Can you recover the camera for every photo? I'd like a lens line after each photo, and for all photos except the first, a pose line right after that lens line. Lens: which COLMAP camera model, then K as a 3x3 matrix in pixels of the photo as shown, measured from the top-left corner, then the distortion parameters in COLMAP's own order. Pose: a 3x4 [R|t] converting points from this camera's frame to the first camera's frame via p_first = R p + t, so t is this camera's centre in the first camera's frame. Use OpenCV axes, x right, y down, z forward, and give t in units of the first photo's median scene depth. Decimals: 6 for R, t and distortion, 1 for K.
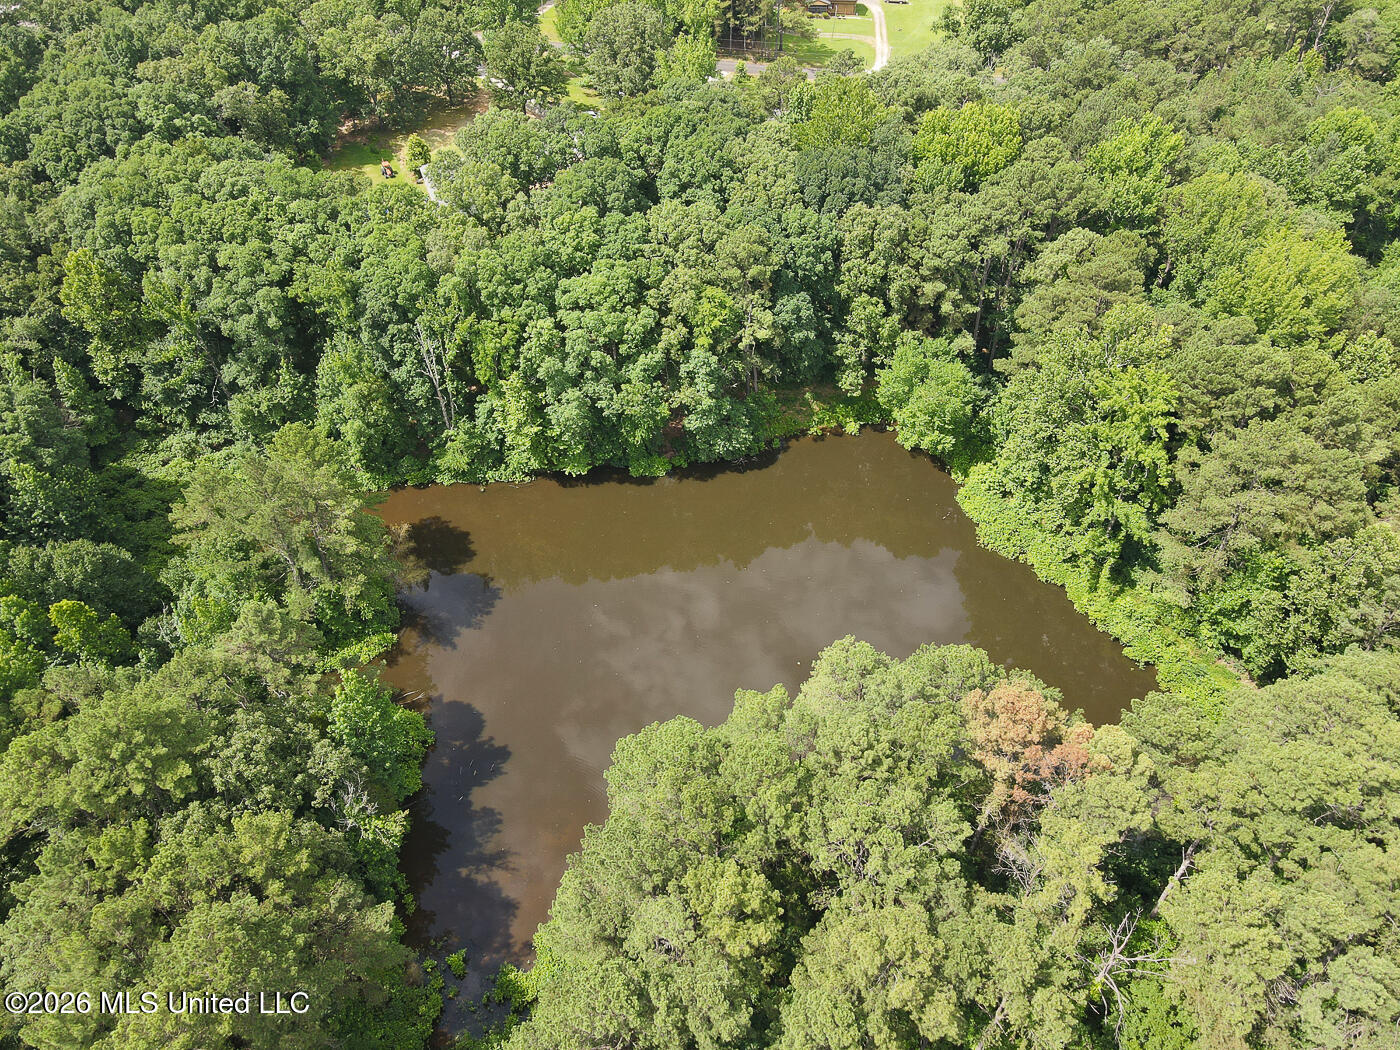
lens RADIAL K [[1027.1, 0, 700.0], [0, 1027.1, 525.0], [0, 0, 1]] dist [-0.003871, 0.058807]
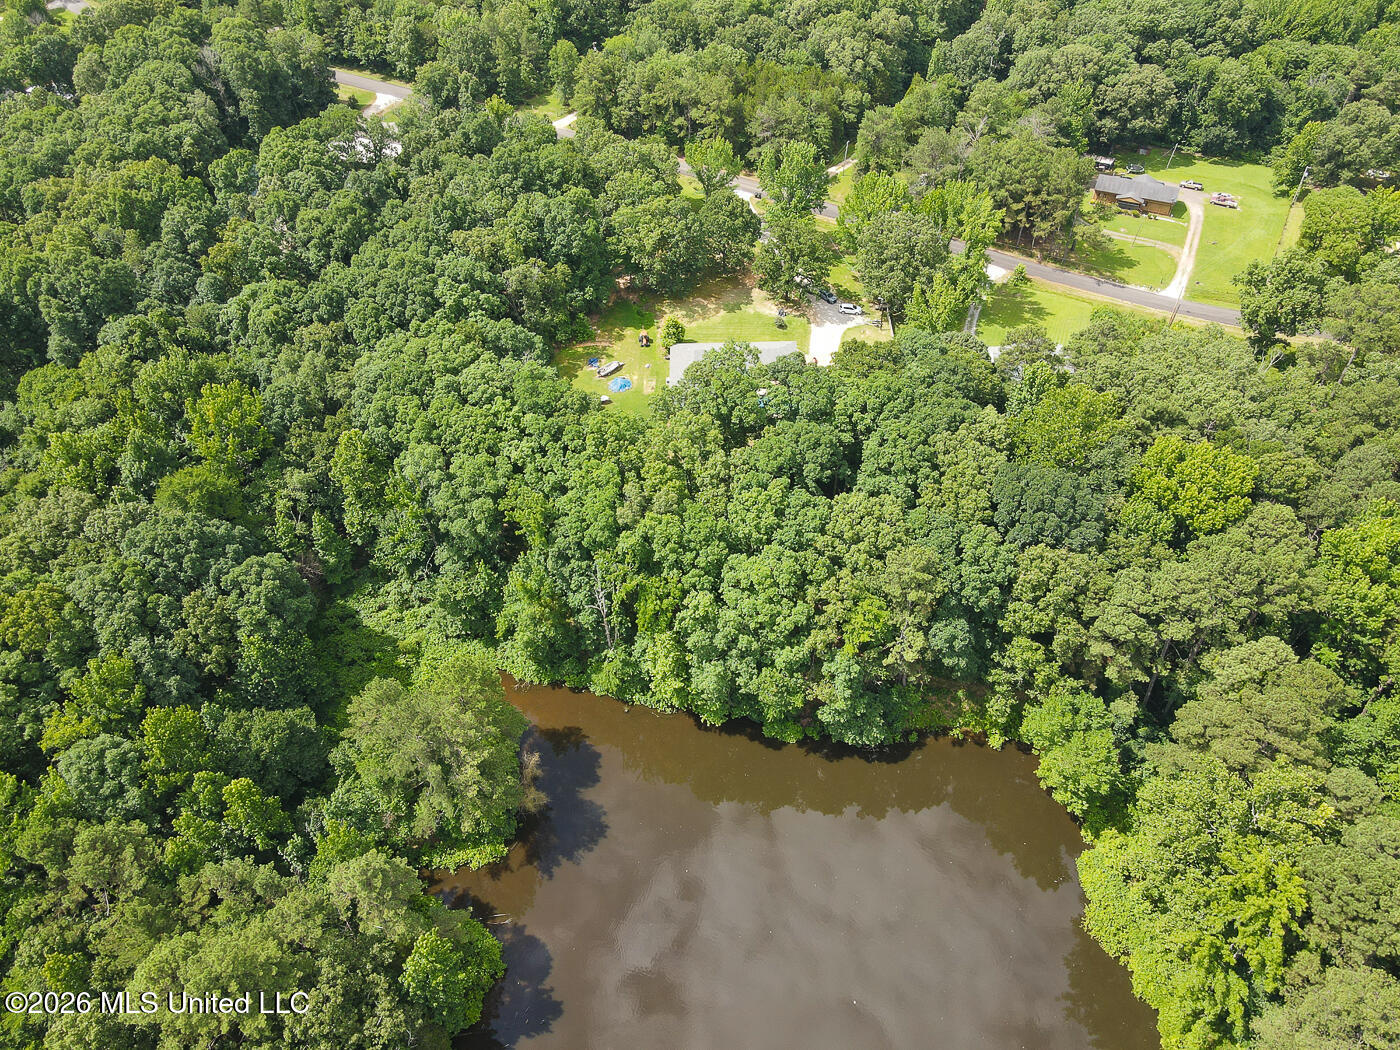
lens RADIAL K [[1027.1, 0, 700.0], [0, 1027.1, 525.0], [0, 0, 1]] dist [-0.003871, 0.058807]
pose [[0.940499, 0.231913, -0.248352, 0.086686], [-0.229003, 0.972564, 0.040963, -0.299236], [0.251038, 0.018347, 0.967803, -0.025535]]
